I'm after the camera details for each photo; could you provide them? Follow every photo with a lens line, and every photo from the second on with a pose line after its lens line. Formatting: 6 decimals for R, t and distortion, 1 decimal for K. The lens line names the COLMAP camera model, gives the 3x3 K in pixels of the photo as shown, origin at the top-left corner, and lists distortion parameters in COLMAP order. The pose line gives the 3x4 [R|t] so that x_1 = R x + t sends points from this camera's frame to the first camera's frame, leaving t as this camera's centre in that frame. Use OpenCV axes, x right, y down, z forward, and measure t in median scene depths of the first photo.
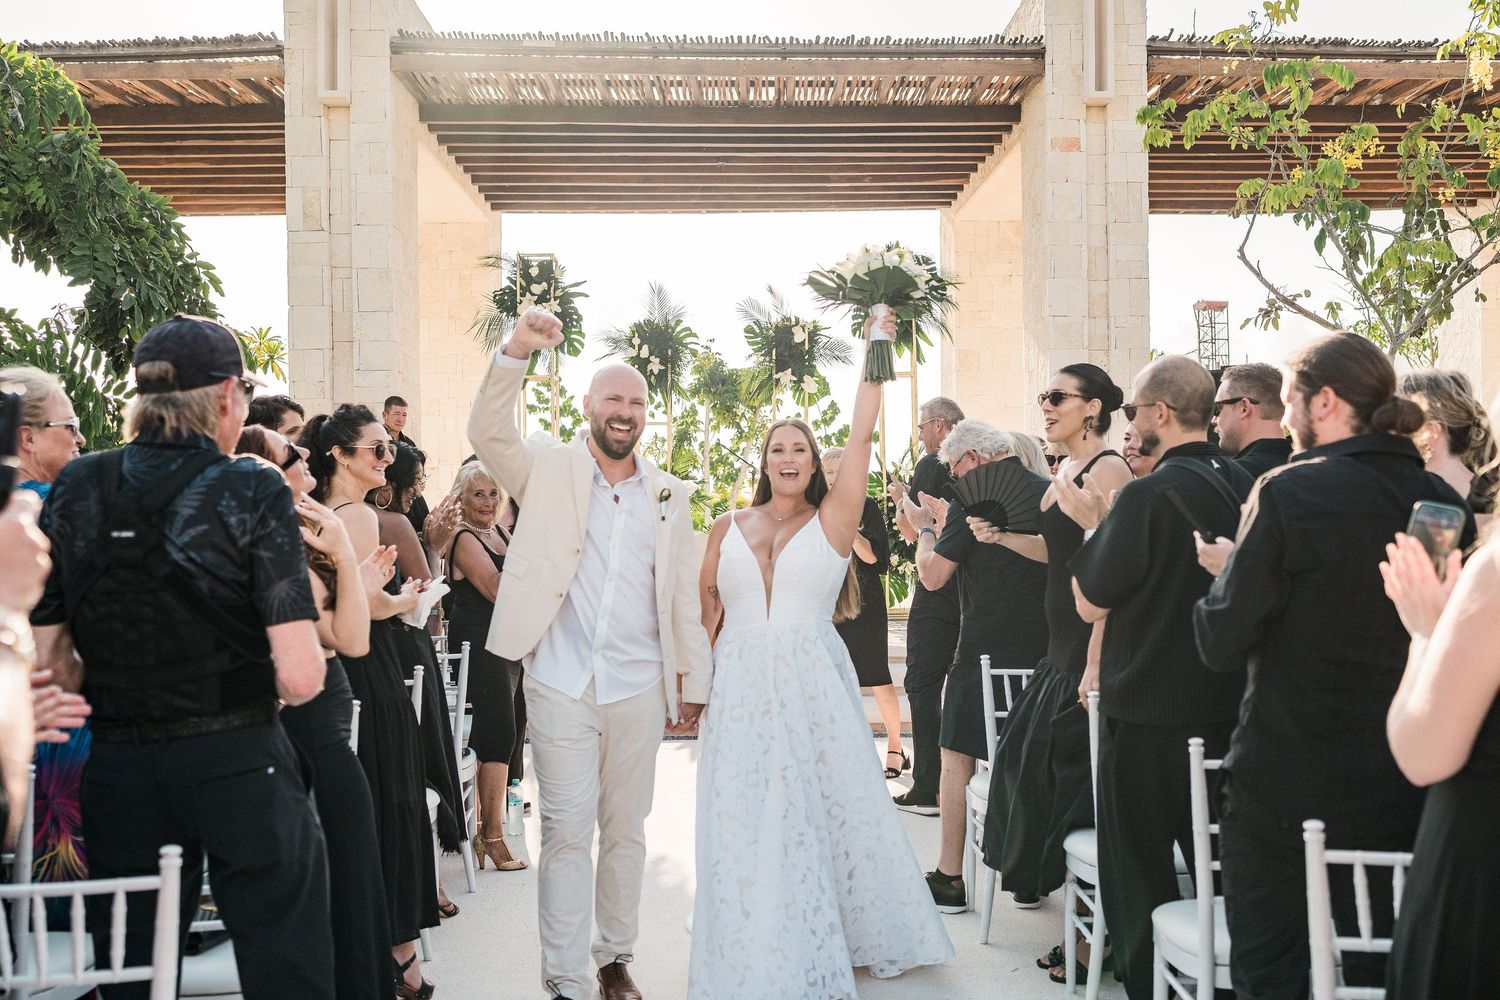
lens RADIAL K [[1562.4, 0, 803.5], [0, 1562.4, 516.4], [0, 0, 1]] dist [-0.012977, -0.014809]
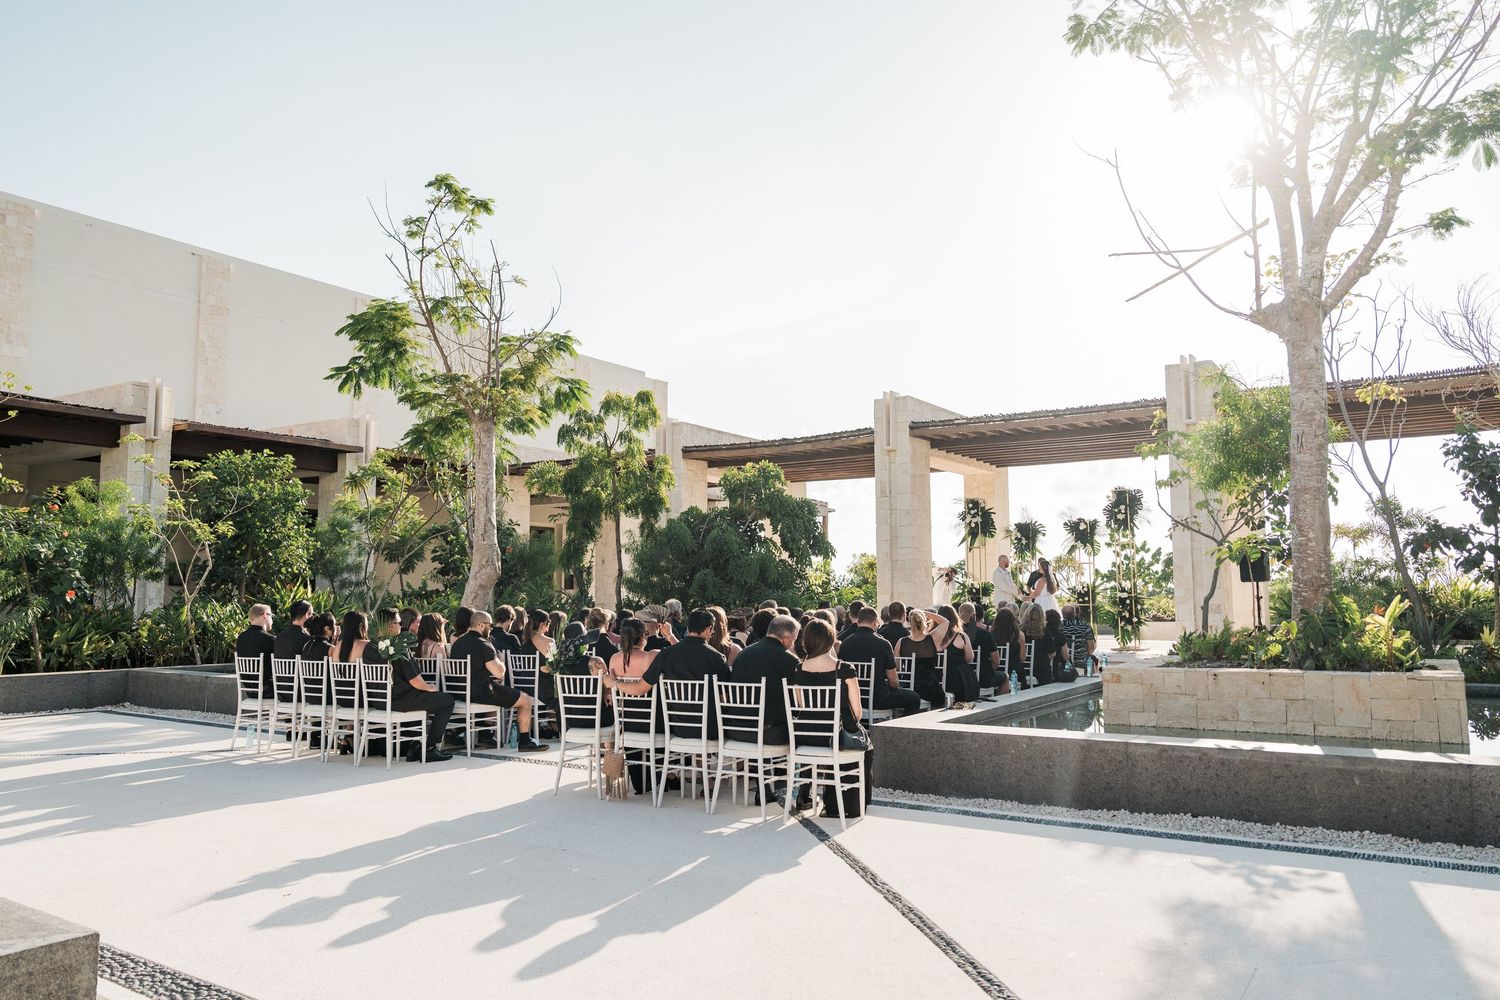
lens RADIAL K [[1044.0, 0, 768.5], [0, 1044.0, 501.7], [0, 0, 1]] dist [-0.007047, -0.001238]
pose [[0.820512, -0.045375, -0.569826, 0.530724], [-0.011471, 0.995337, -0.095776, 0.001959], [0.571515, 0.085122, 0.816165, -0.572866]]
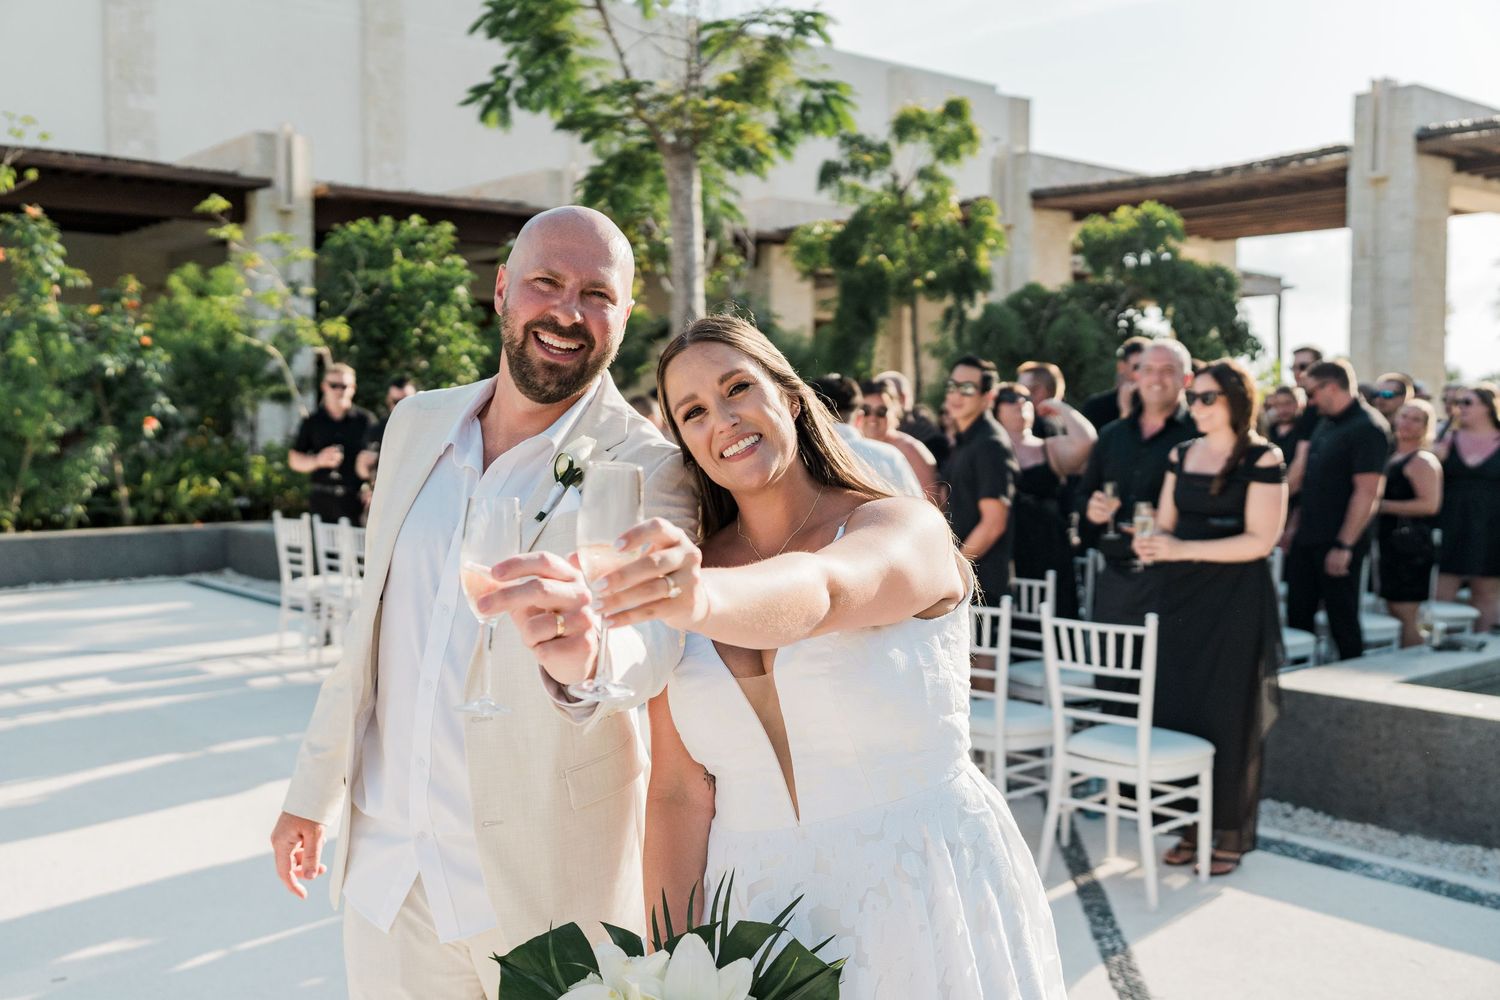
lens RADIAL K [[1449.9, 0, 760.4], [0, 1449.9, 498.9], [0, 0, 1]] dist [-0.009054, 0.007616]
pose [[0.615399, 0.050315, -0.786608, 0.475230], [-0.013287, 0.998481, 0.053473, -0.004911], [0.788104, -0.022455, 0.615133, -0.411262]]
